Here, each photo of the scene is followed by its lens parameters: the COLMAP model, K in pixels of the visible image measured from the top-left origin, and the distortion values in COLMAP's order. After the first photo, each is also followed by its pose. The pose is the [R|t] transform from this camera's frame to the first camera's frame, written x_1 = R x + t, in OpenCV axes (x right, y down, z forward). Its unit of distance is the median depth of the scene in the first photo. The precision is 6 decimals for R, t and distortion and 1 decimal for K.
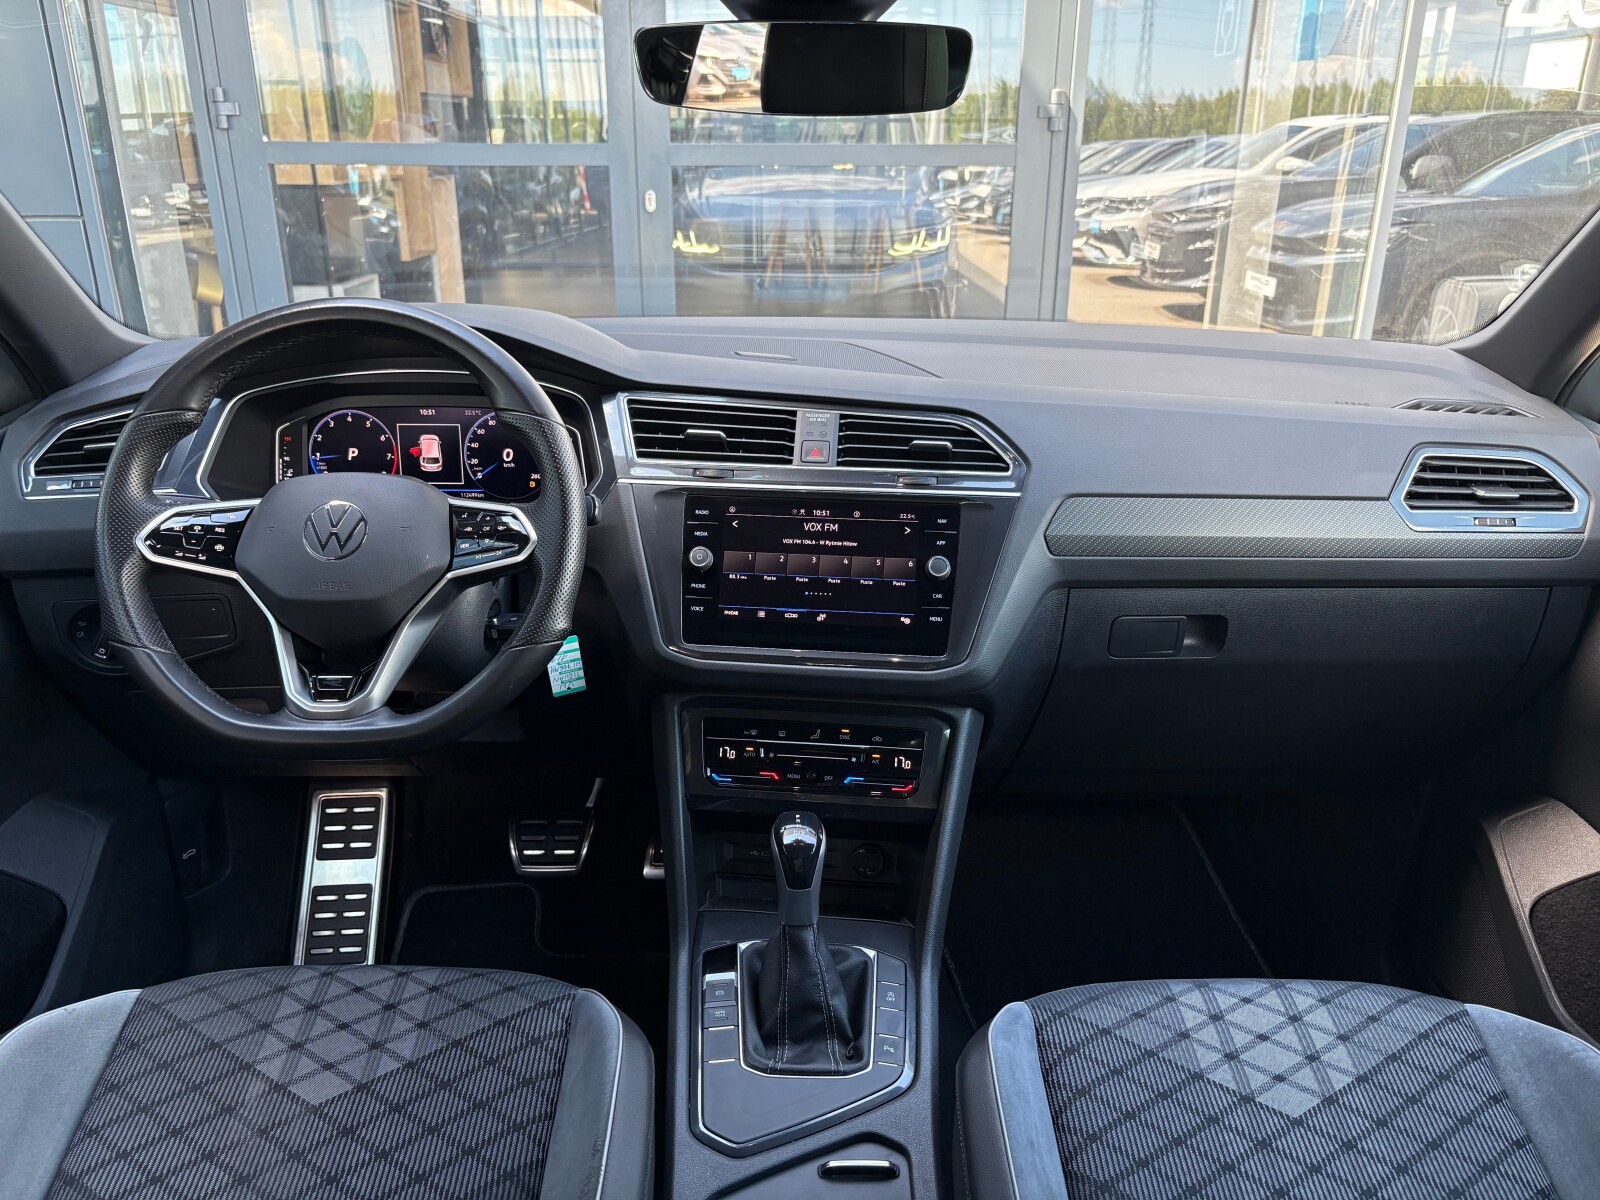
lens RADIAL K [[1235.5, 0, 789.7], [0, 1235.5, 587.5], [0, 0, 1]] dist [0.021786, -0.024267]
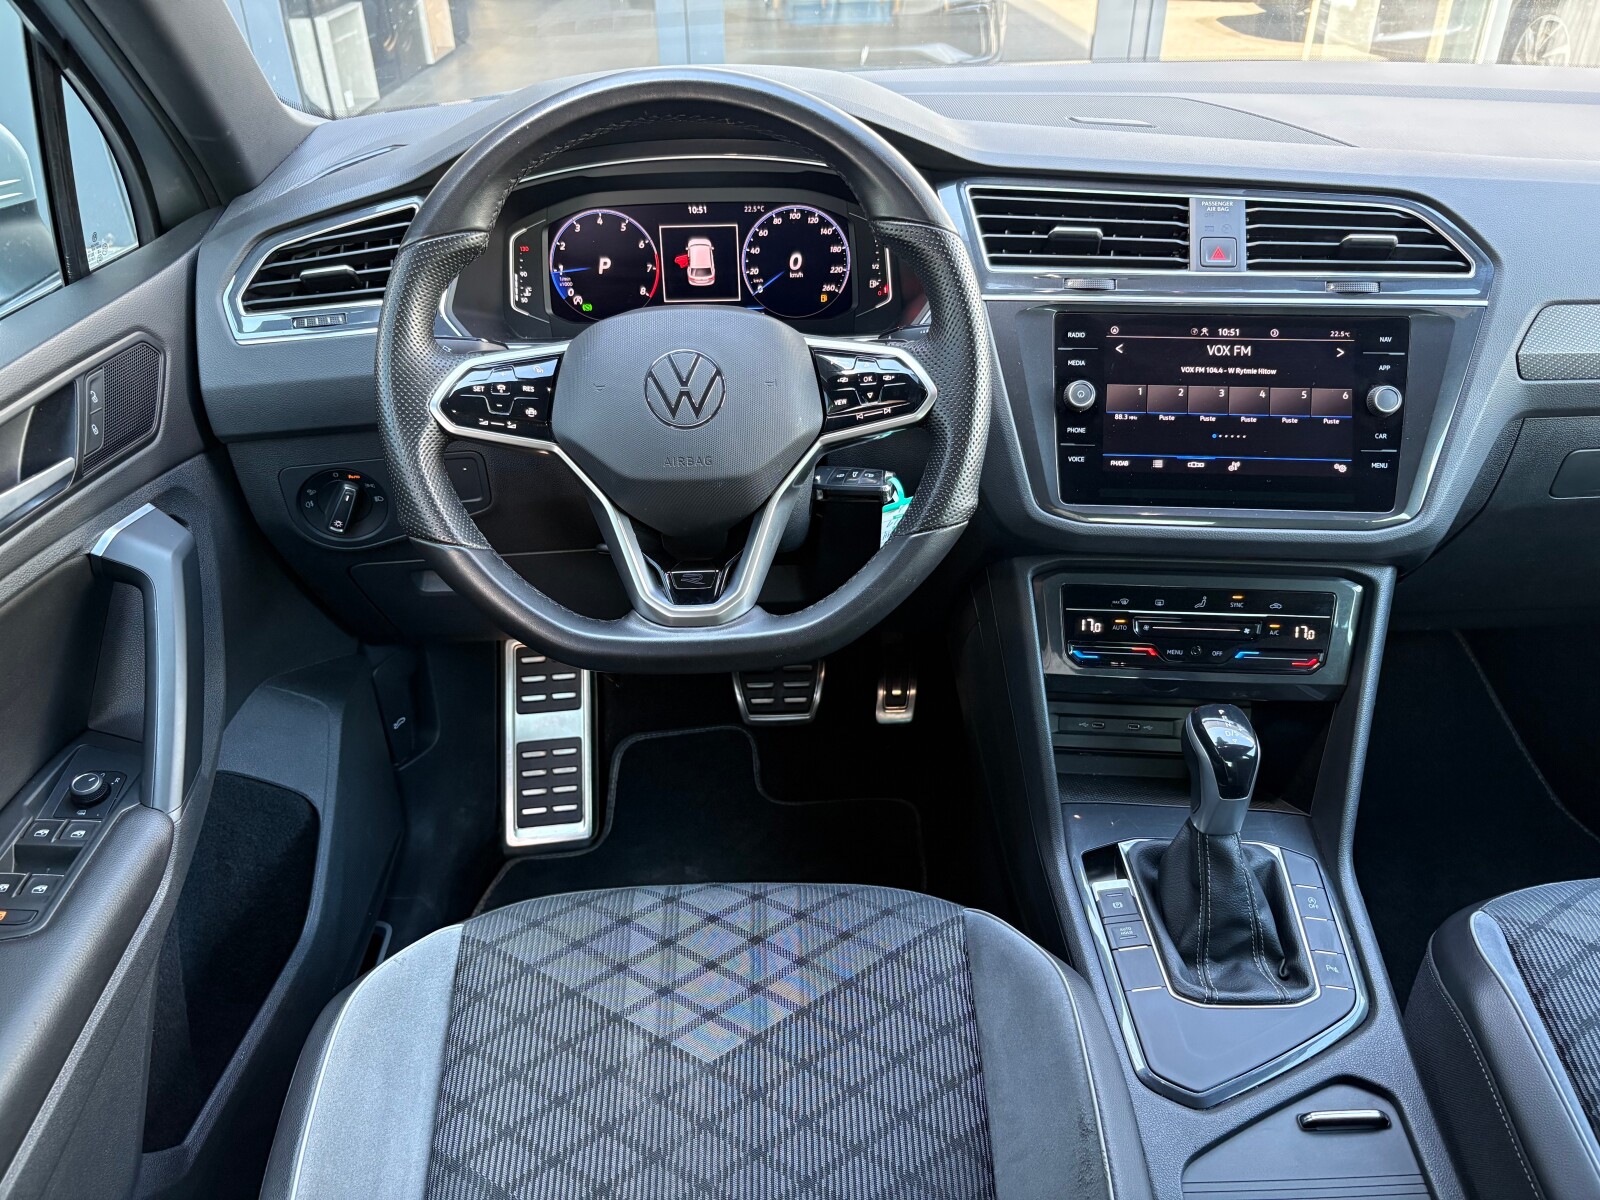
lens RADIAL K [[1235.5, 0, 788.5], [0, 1235.5, 603.6], [0, 0, 1]] dist [0.021786, -0.024267]
pose [[0.999590, -0.028207, 0.004819, -0.268548], [0.026574, 0.977491, 0.209295, -0.064470], [-0.010614, -0.209082, 0.977841, 0.182774]]
